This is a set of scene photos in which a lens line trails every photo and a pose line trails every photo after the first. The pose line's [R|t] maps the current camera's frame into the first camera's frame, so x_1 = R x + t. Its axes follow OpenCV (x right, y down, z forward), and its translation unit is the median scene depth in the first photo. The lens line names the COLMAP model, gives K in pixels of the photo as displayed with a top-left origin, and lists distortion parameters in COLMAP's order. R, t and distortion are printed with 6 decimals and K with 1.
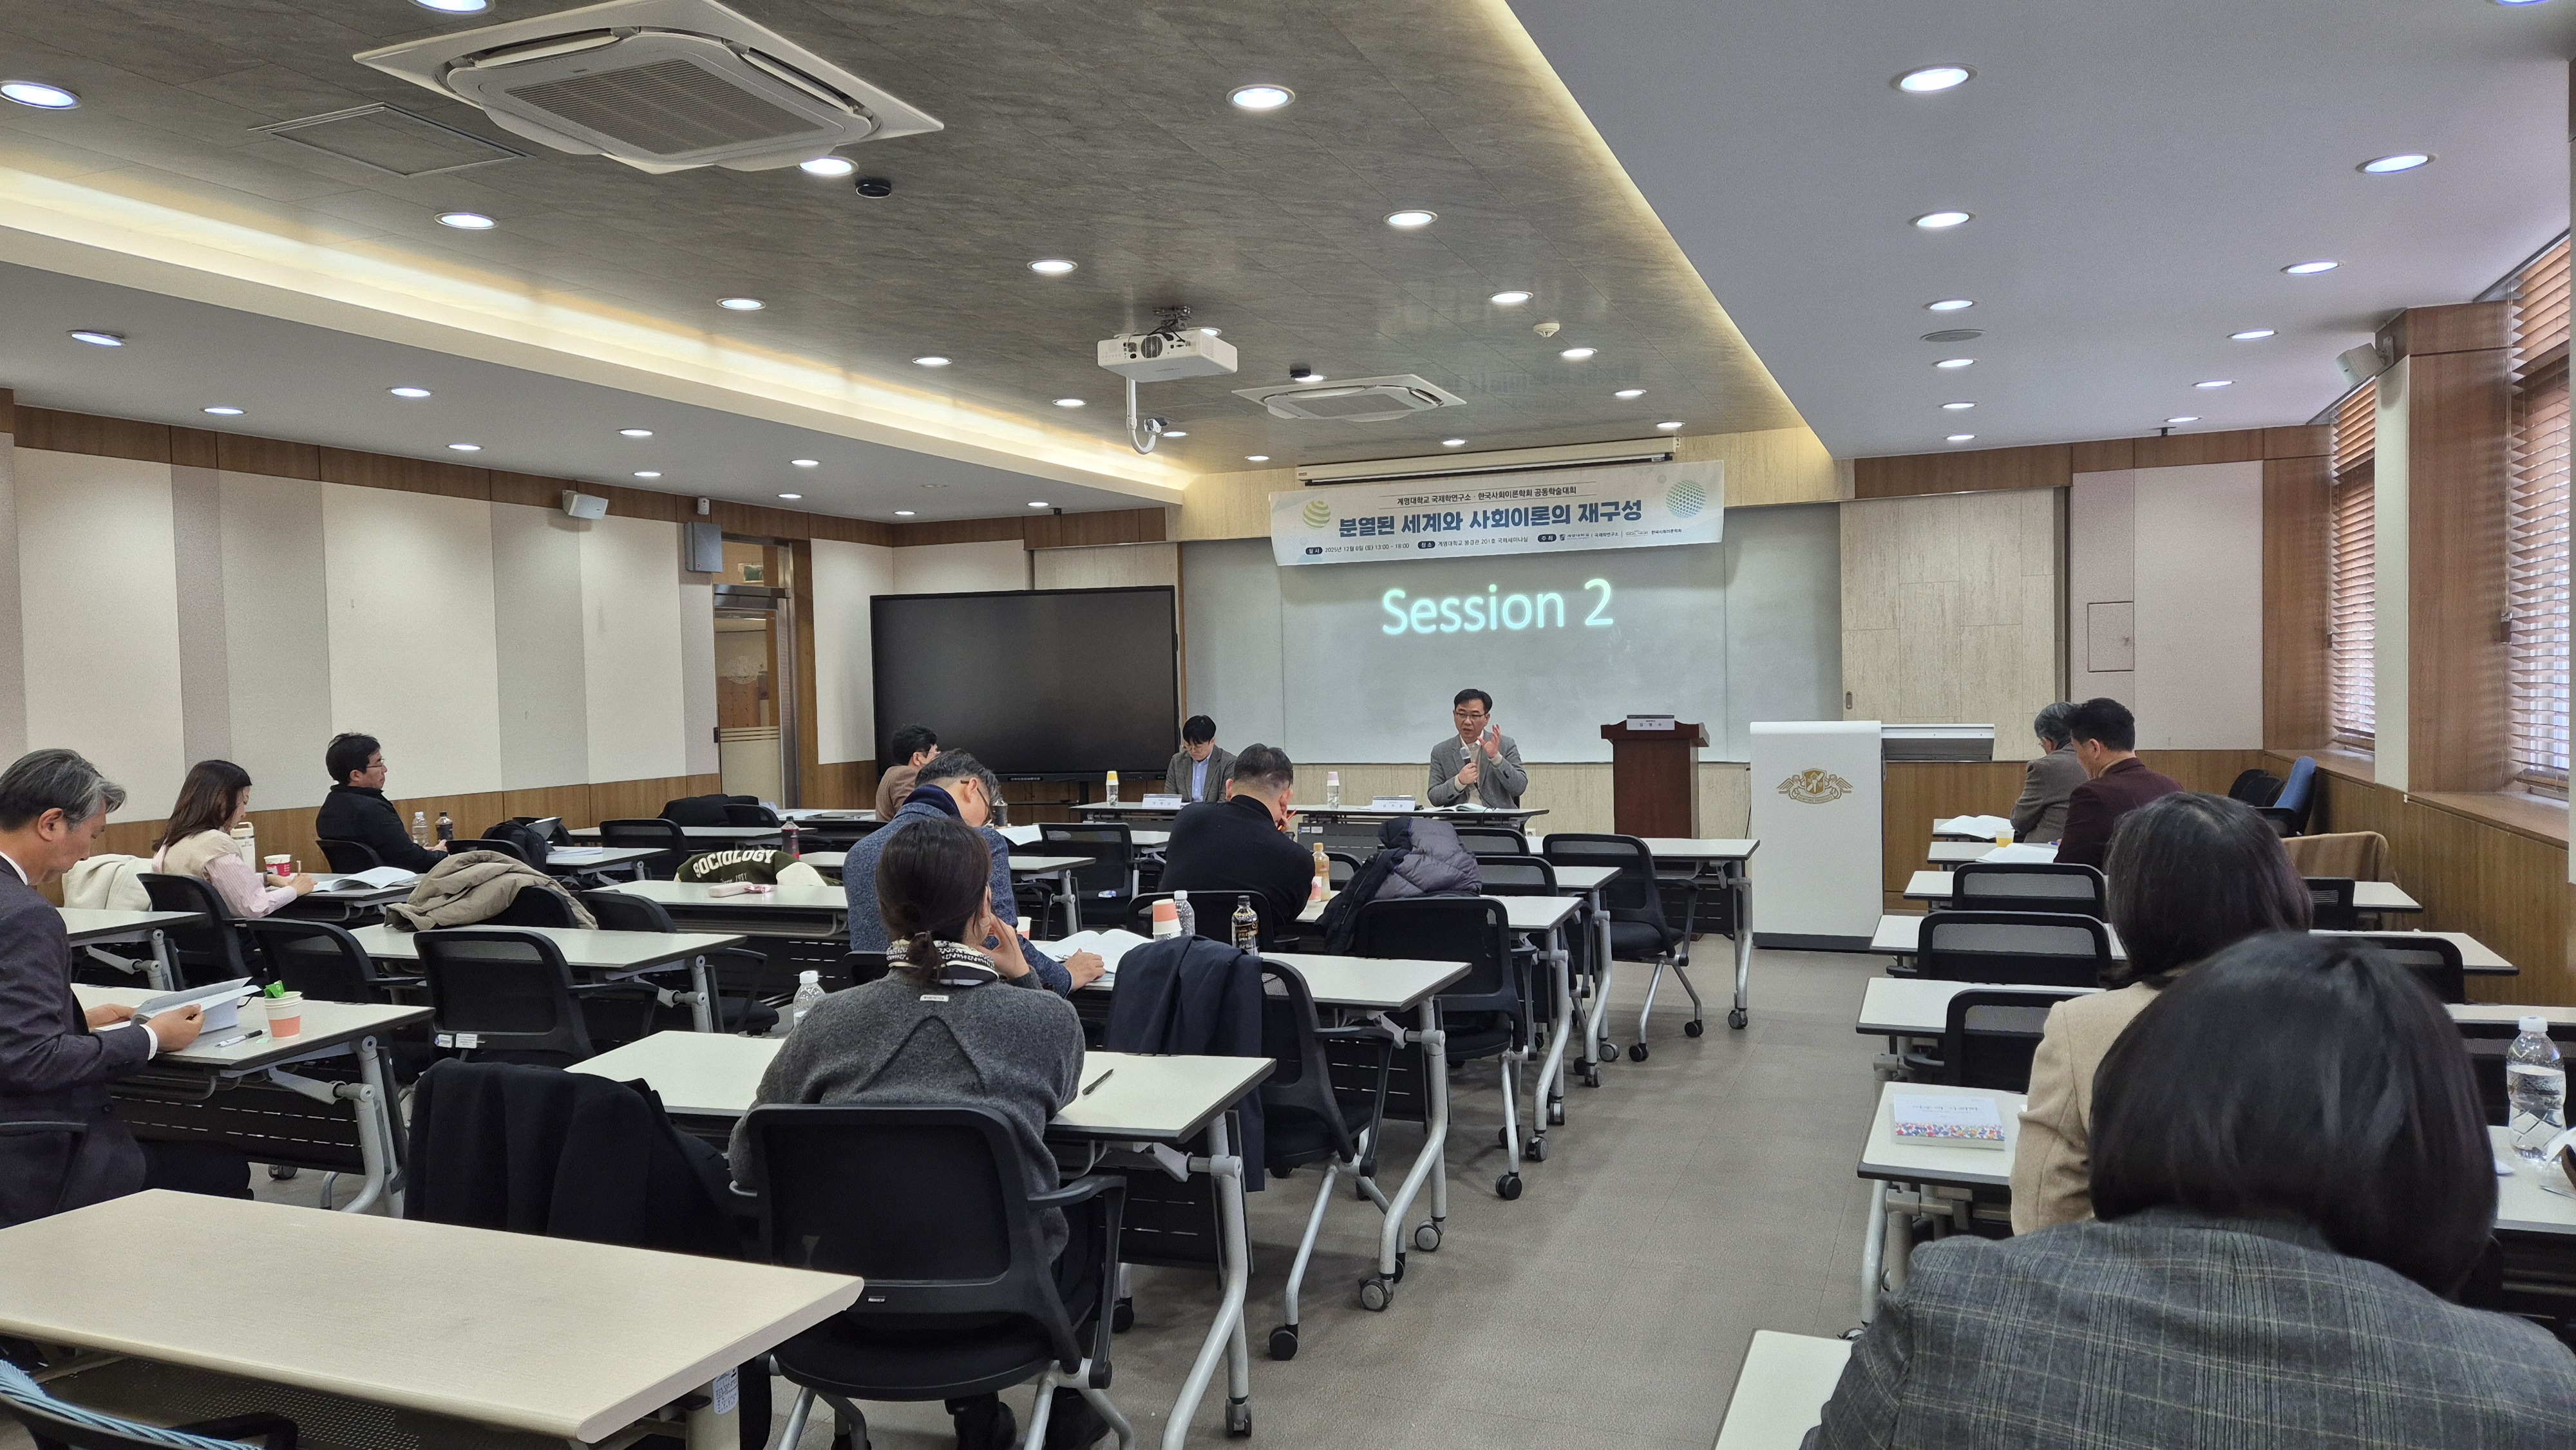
lens RADIAL K [[1691.4, 0, 1300.9], [0, 1691.4, 740.9], [0, 0, 1]] dist [0.087807, -0.062378]
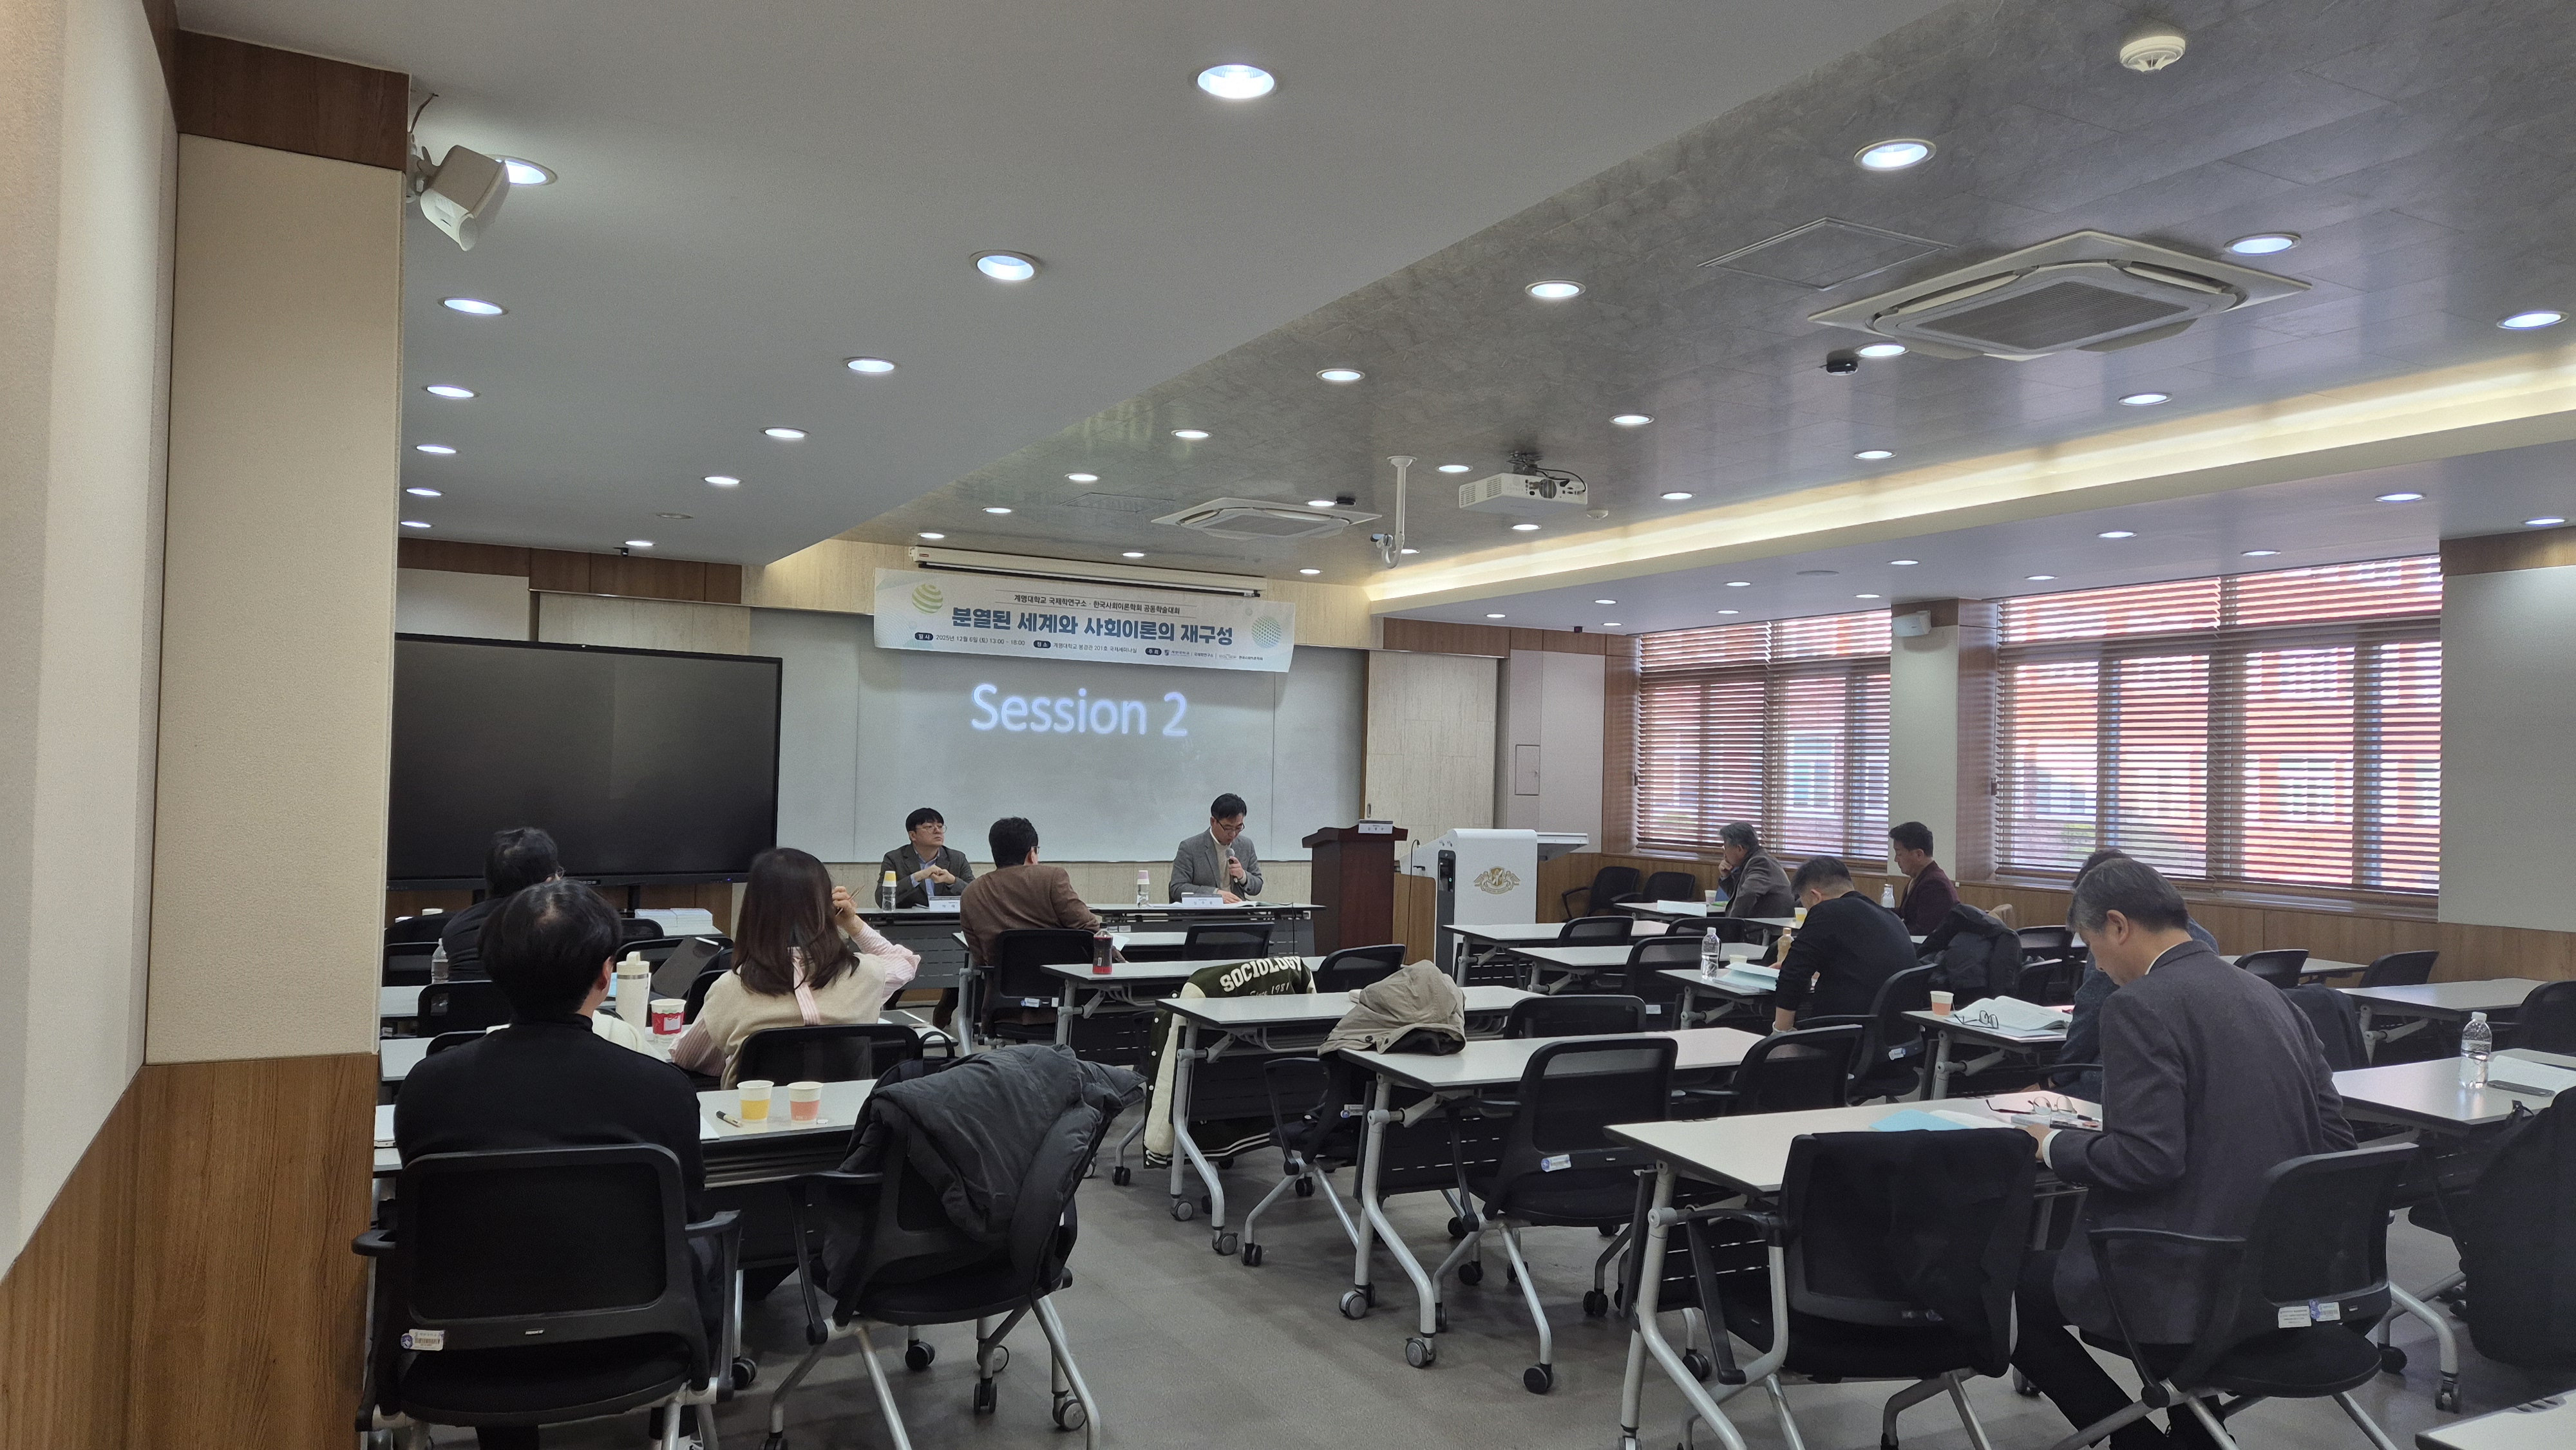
lens RADIAL K [[1682.3, 0, 1311.1], [0, 1682.3, 739.0], [0, 0, 1]] dist [0.051755, -0.059939]
pose [[0.630380, 0.058159, 0.774105, -0.615530], [-0.011895, 0.997796, -0.065278, 0.004152], [-0.776196, 0.031942, 0.629682, 0.253606]]
